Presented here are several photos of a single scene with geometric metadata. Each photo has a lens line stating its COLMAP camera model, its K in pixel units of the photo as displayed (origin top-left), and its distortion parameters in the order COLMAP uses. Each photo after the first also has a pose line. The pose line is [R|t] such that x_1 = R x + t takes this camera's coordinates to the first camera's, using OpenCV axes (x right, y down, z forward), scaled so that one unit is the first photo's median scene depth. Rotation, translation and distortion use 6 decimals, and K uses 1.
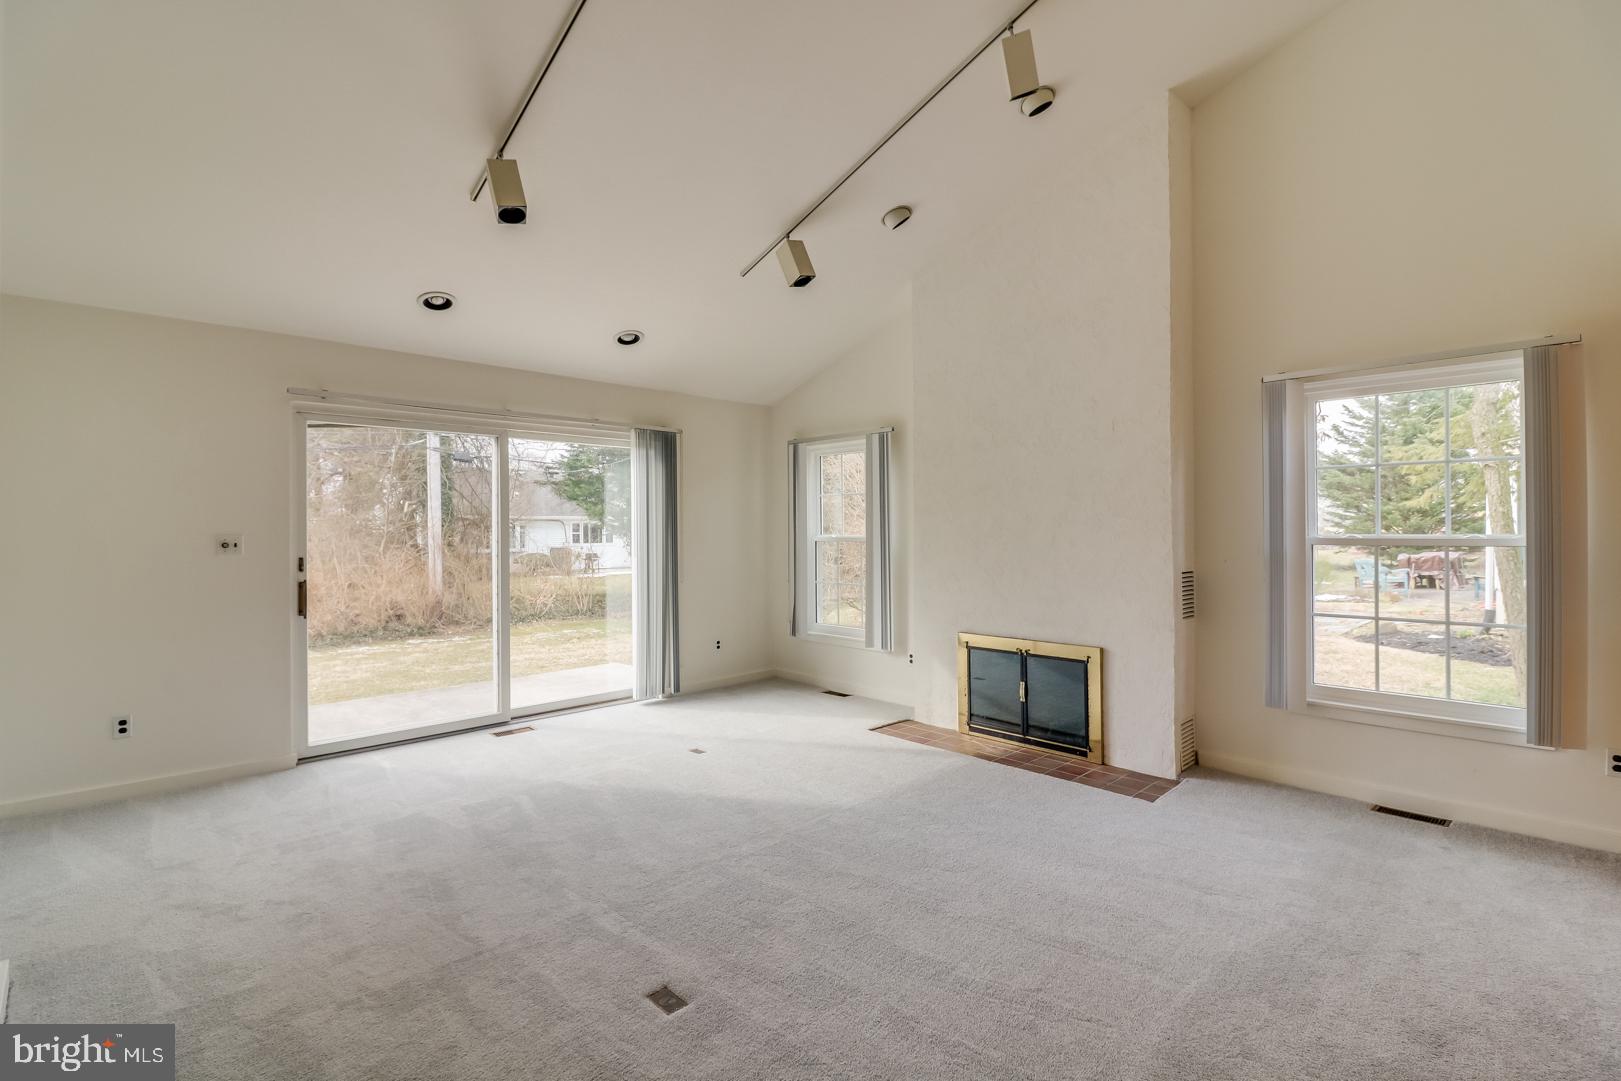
lens RADIAL K [[724.9, 0, 814.7], [0, 724.9, 533.6], [0, 0, 1]] dist [-0.001115, -0.000011]
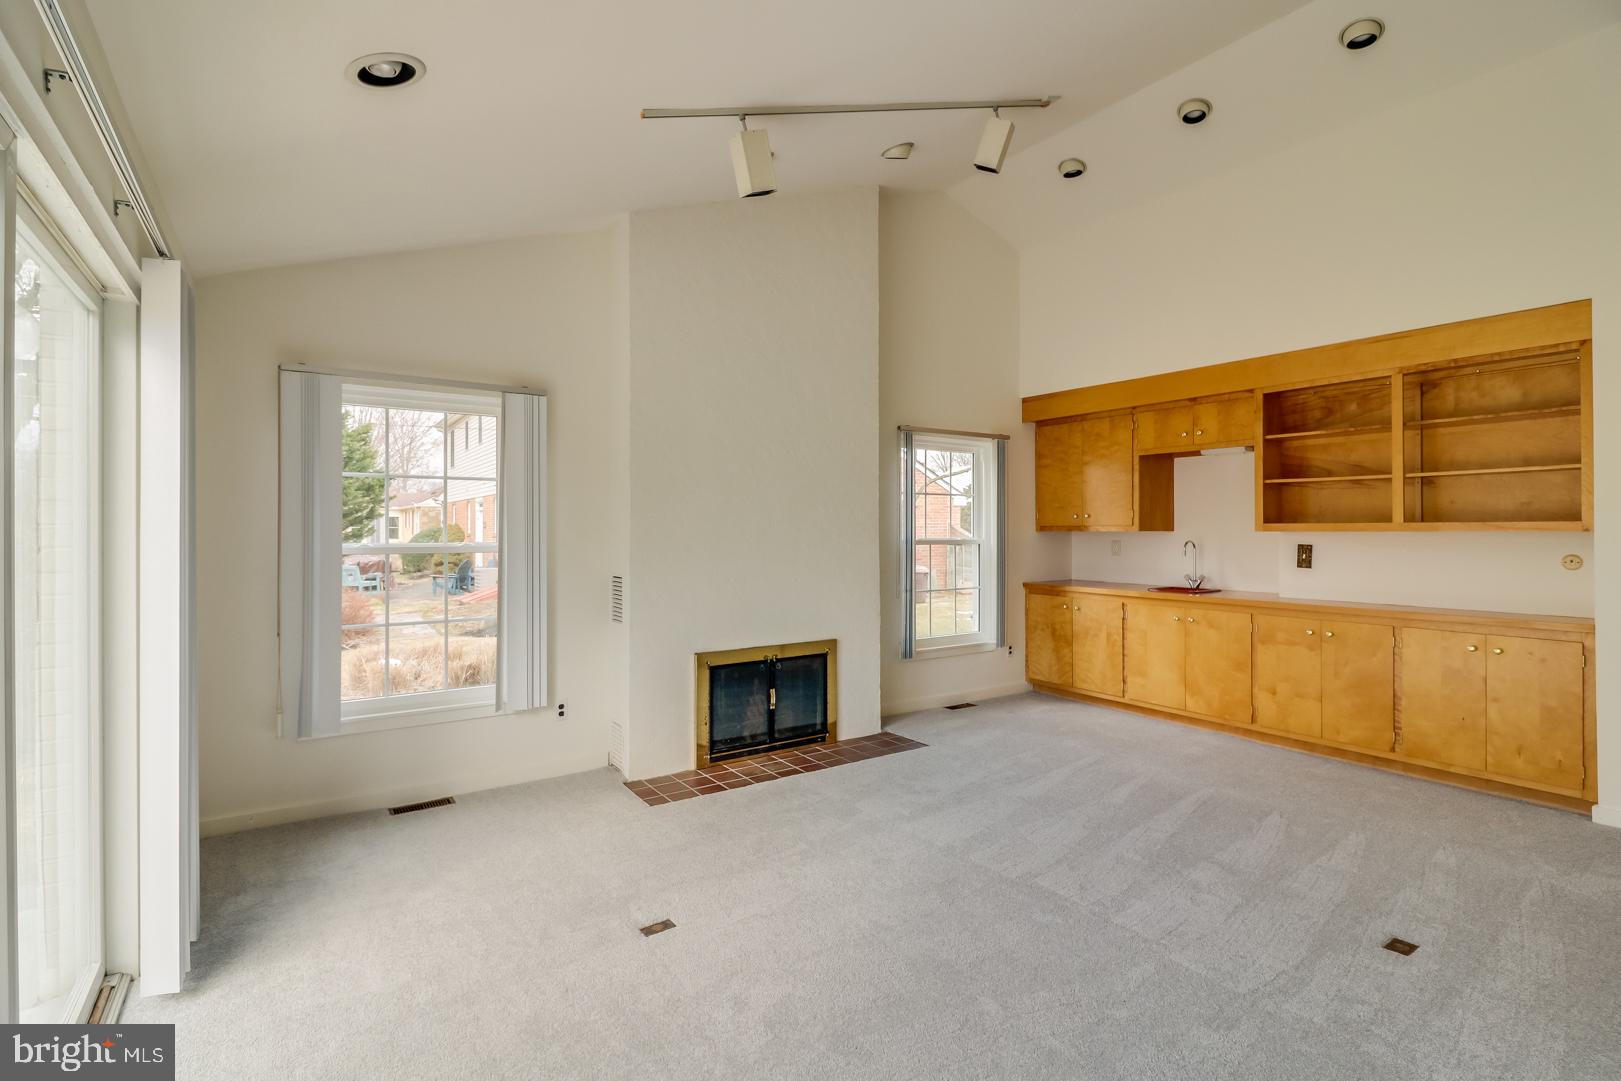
lens RADIAL K [[780.1, 0, 813.4], [0, 780.1, 533.8], [0, 0, 1]] dist [0.026544, -0.000014]
pose [[0.189218, 0.002646, 0.981931, -0.715195], [0.009826, 0.999941, -0.004588, 0.000352], [-0.981886, 0.010517, 0.189181, 0.719486]]
